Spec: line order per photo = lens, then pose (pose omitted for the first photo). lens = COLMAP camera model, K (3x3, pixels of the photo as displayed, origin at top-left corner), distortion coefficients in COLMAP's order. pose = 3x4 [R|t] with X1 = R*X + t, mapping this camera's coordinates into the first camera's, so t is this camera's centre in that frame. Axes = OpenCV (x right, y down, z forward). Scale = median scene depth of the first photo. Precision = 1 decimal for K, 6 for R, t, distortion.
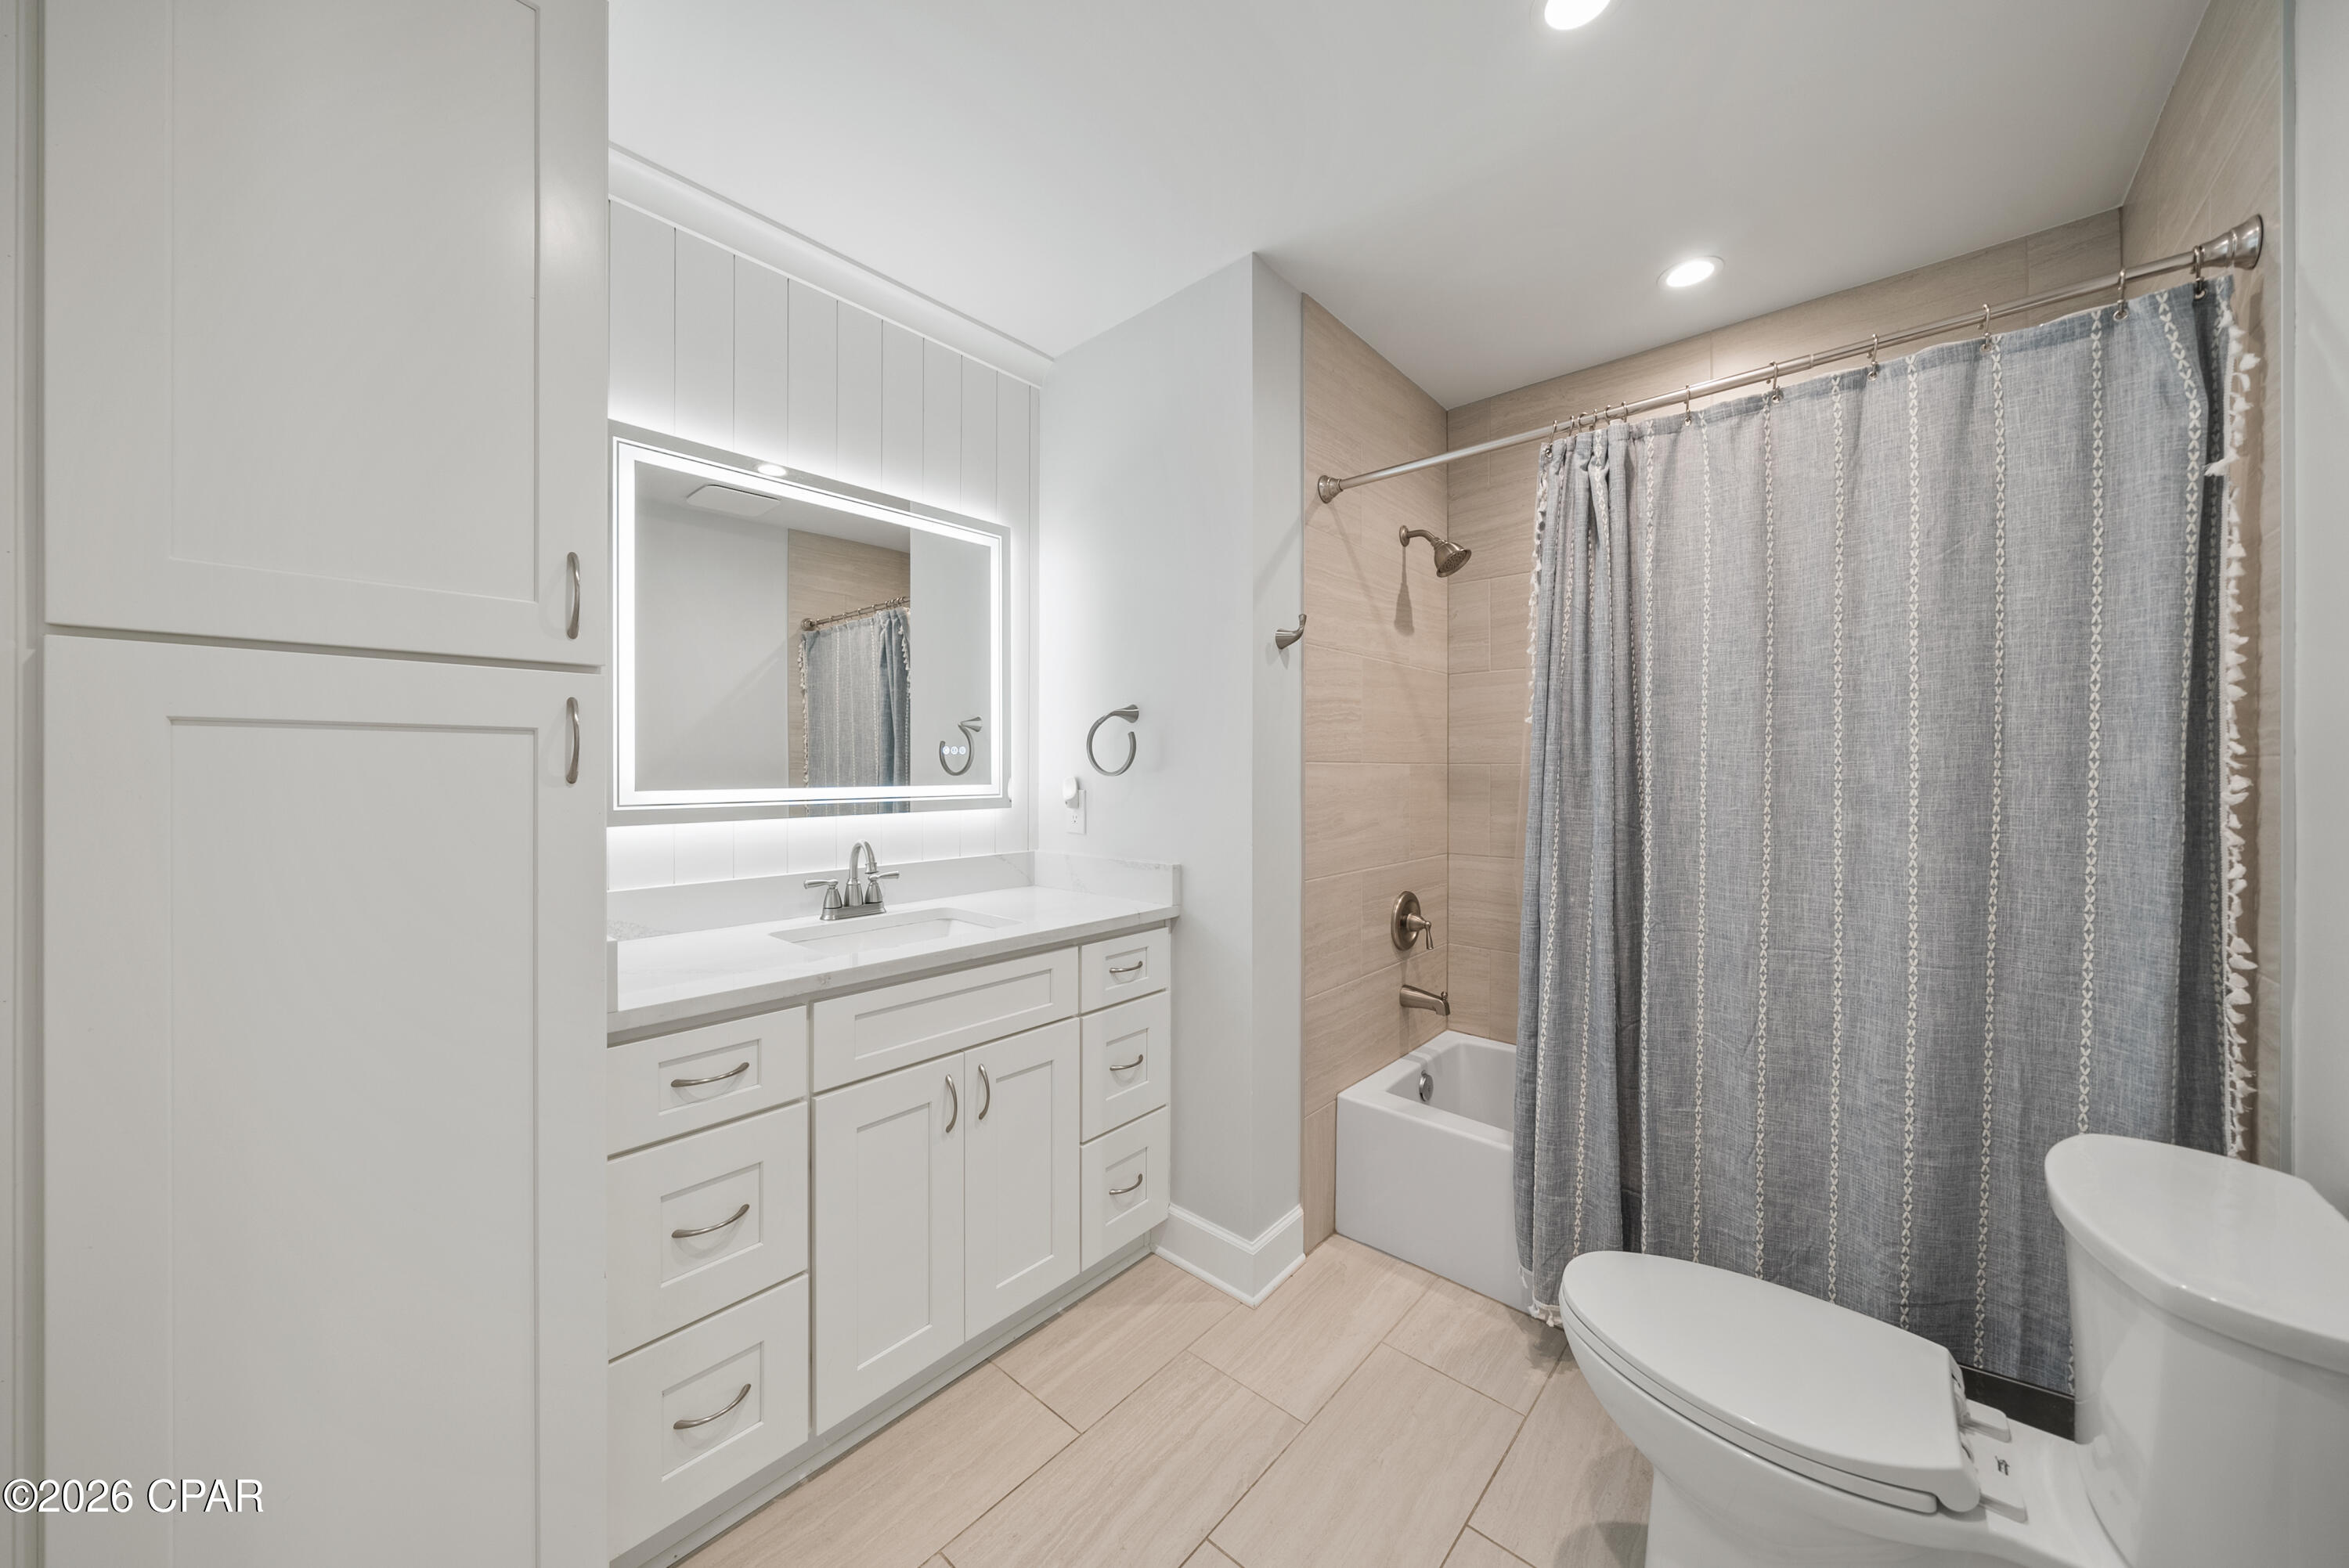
lens RADIAL K [[817.7, 0, 1160.4], [0, 817.7, 781.1], [0, 0, 1]] dist [-0.006346, 0.000463]
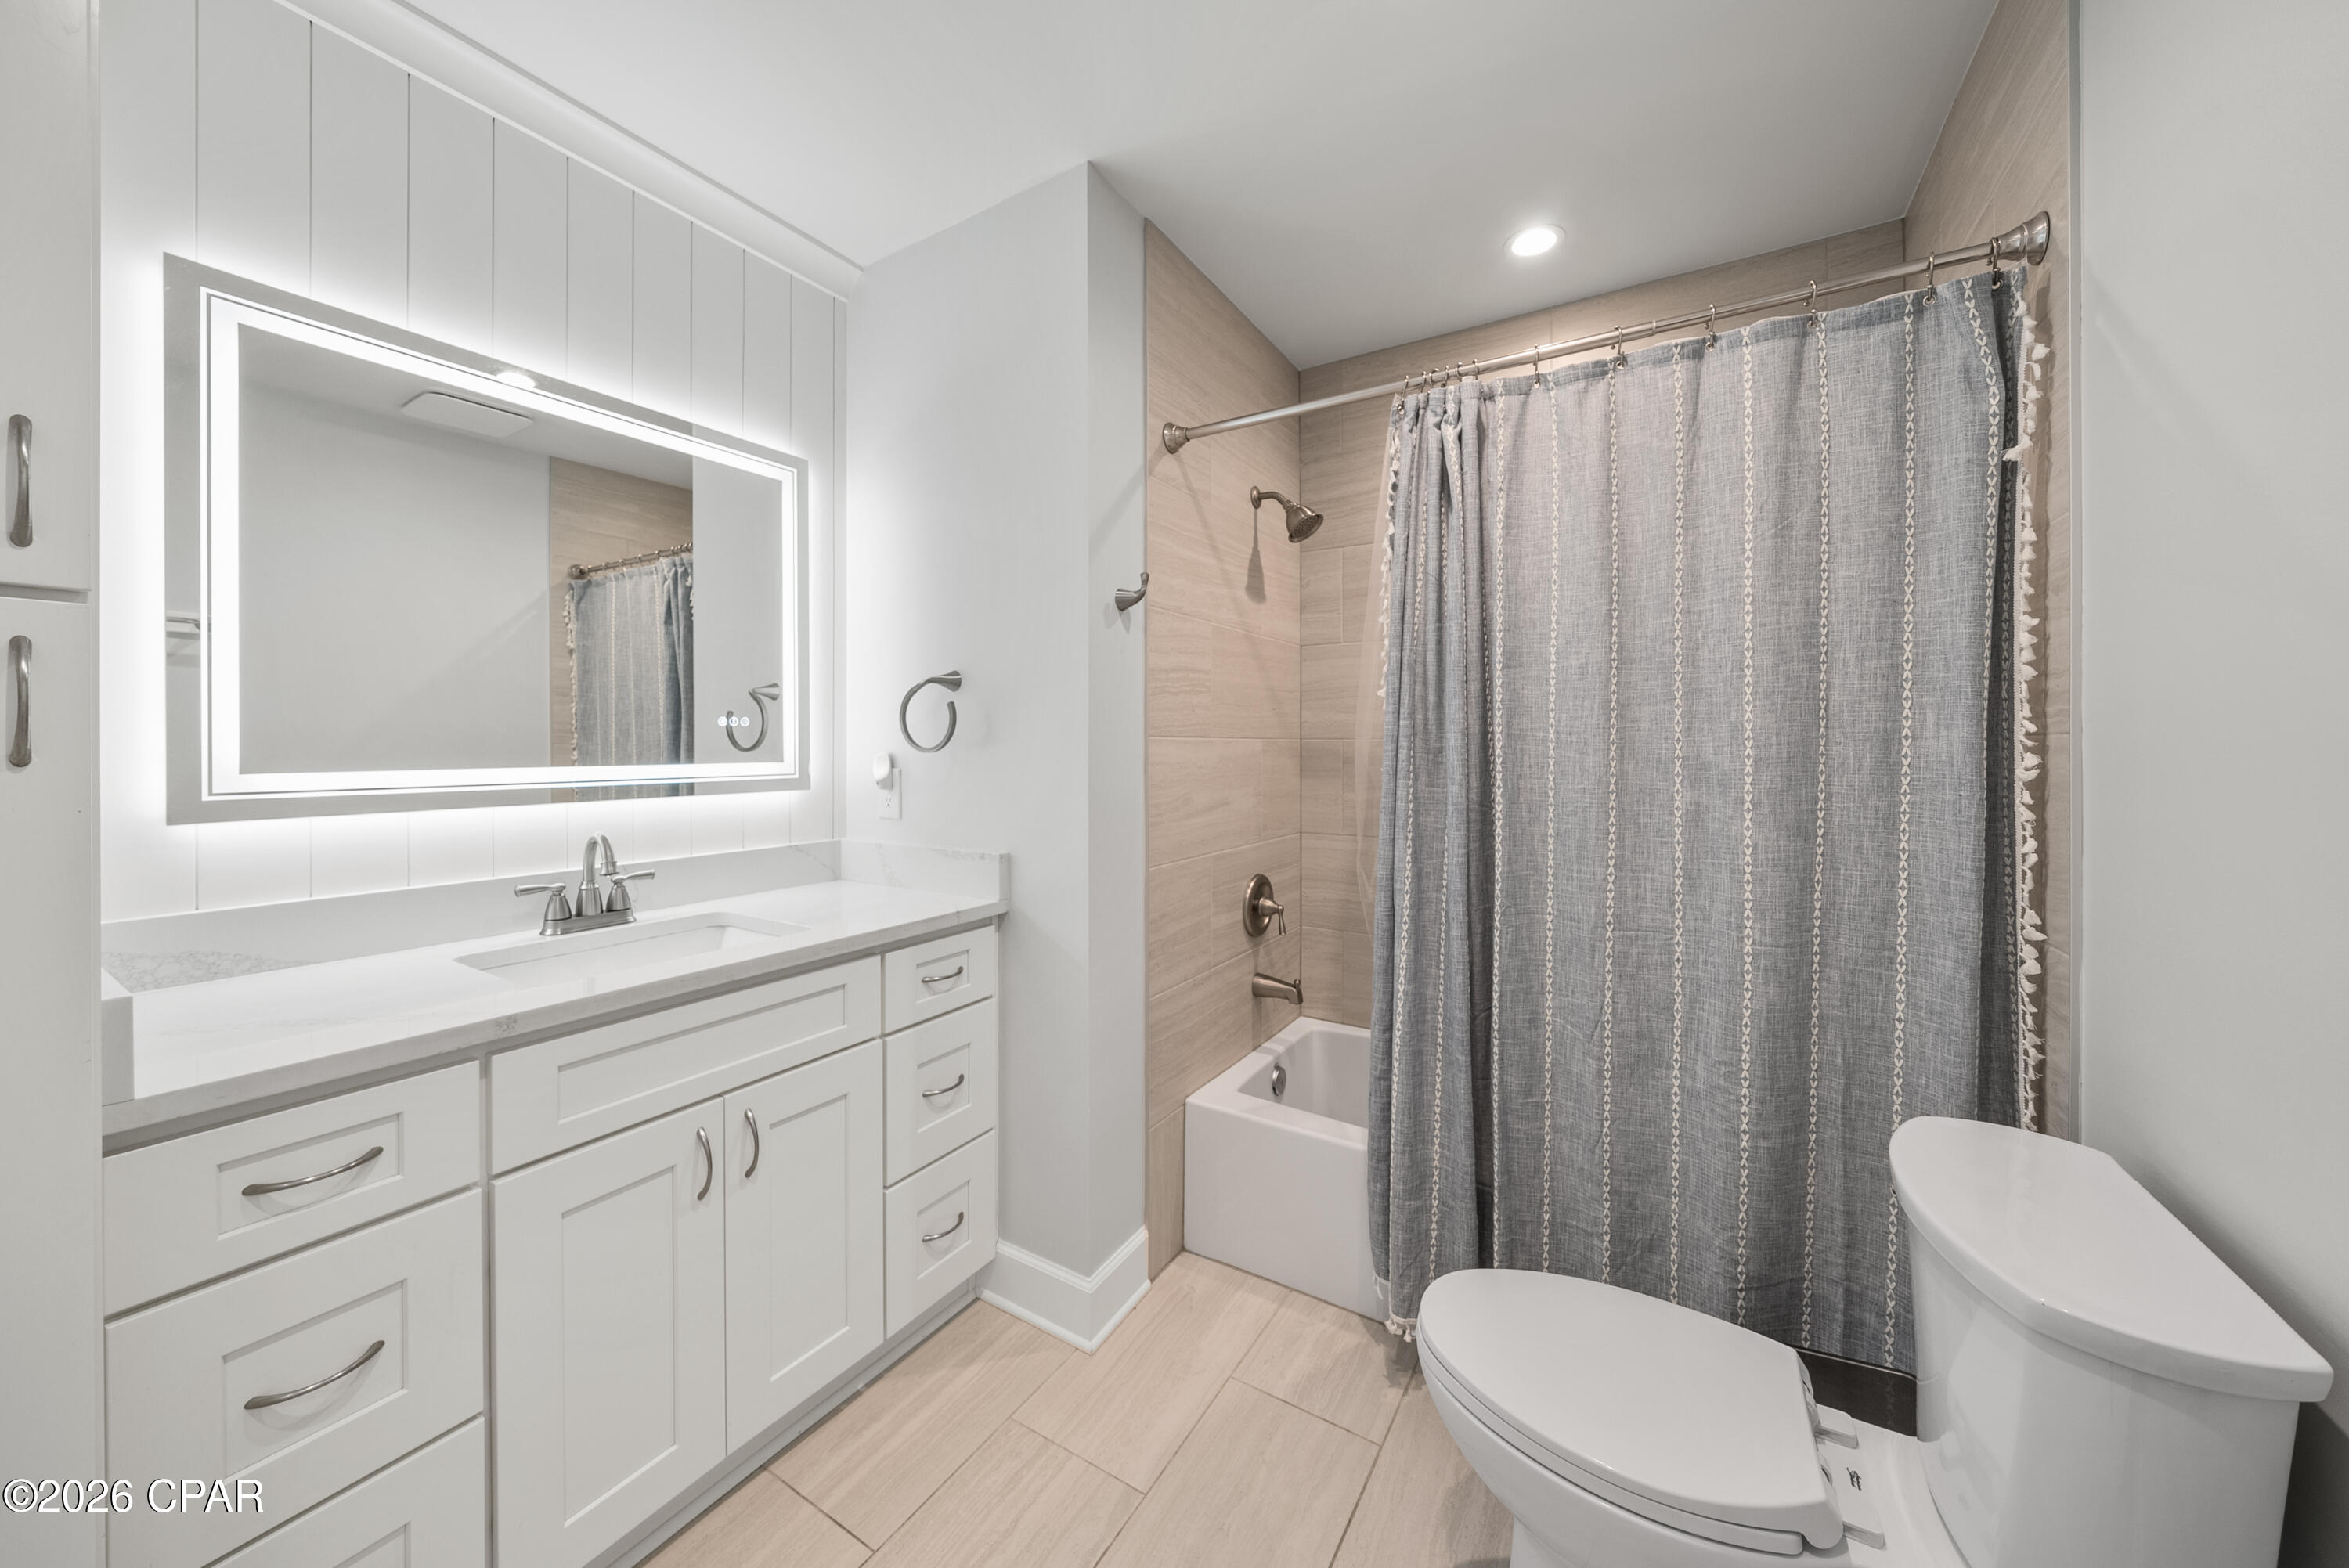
lens RADIAL K [[817.7, 0, 1179.3], [0, 817.7, 755.0], [0, 0, 1]] dist [-0.006346, 0.000463]
pose [[0.982567, -0.001030, 0.185905, 0.052160], [0.001238, 0.999999, -0.001001, -0.003171], [-0.185904, 0.001213, 0.982567, 0.130338]]
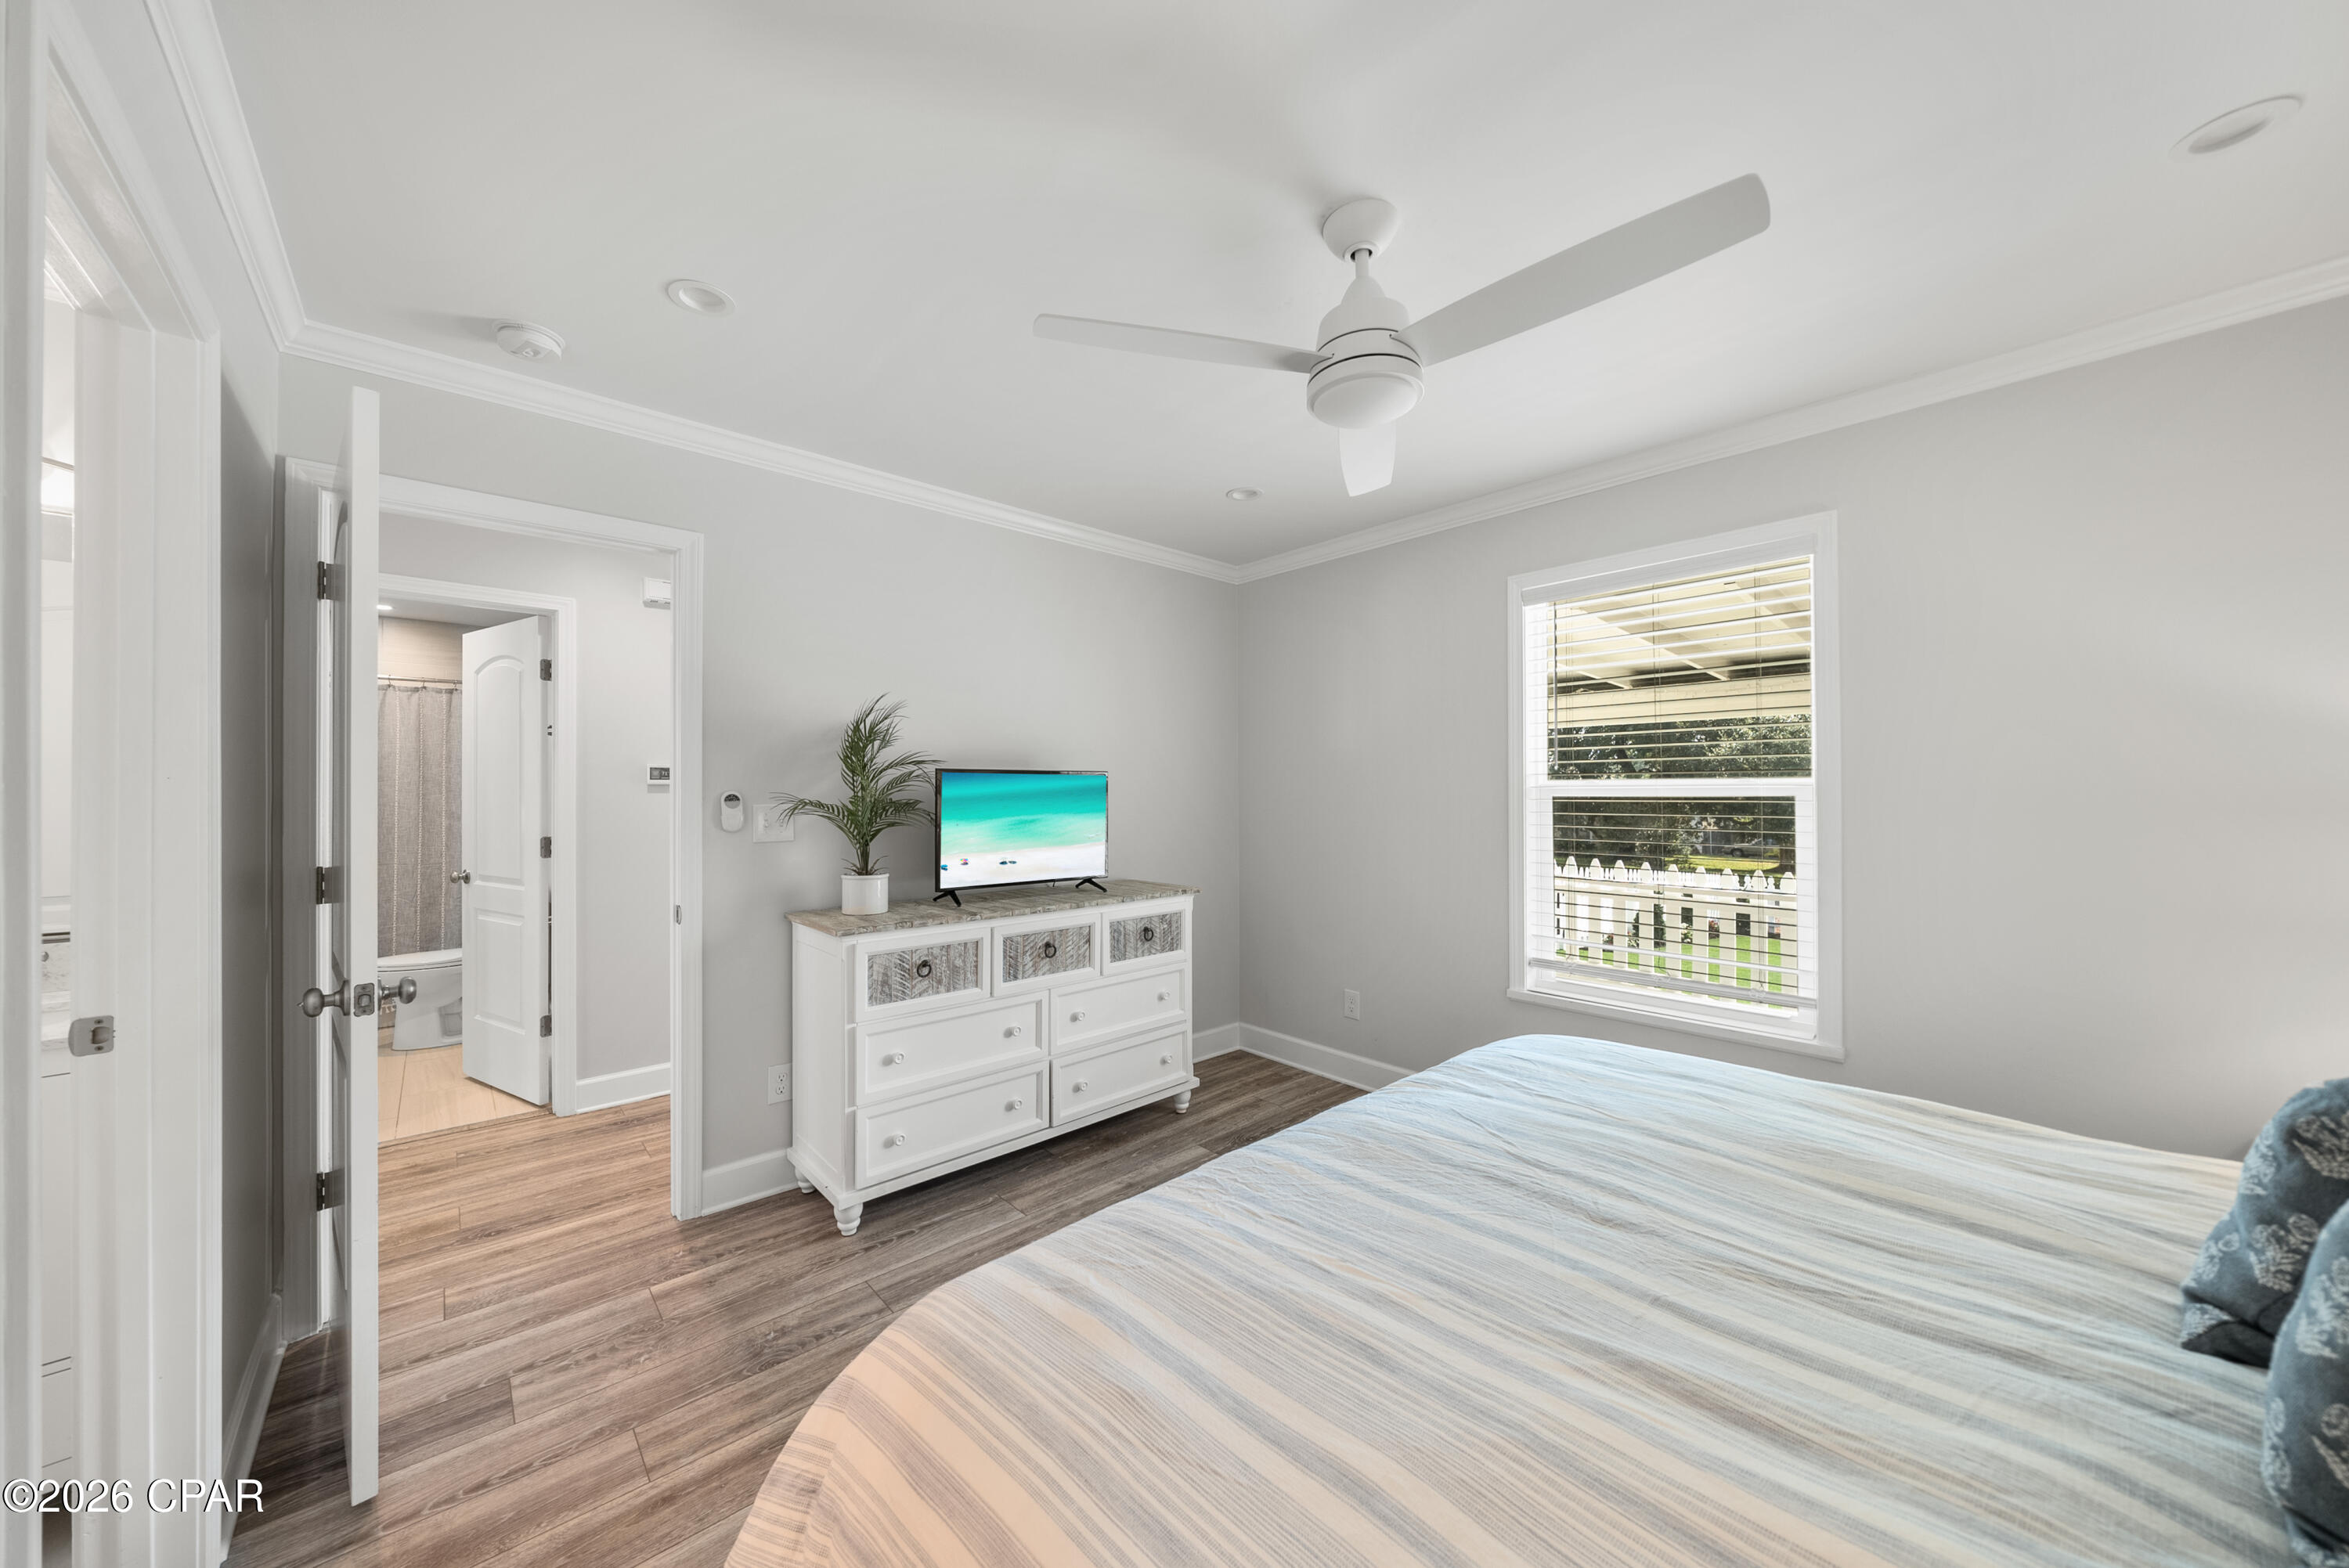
lens RADIAL K [[817.7, 0, 1175.2], [0, 817.7, 782.2], [0, 0, 1]] dist [-0.006346, 0.000463]
pose [[0.099717, 0.010273, 0.994963, -1.898548], [0.011123, 0.999873, -0.011438, -0.040311], [-0.994954, 0.012208, 0.099590, -2.006041]]
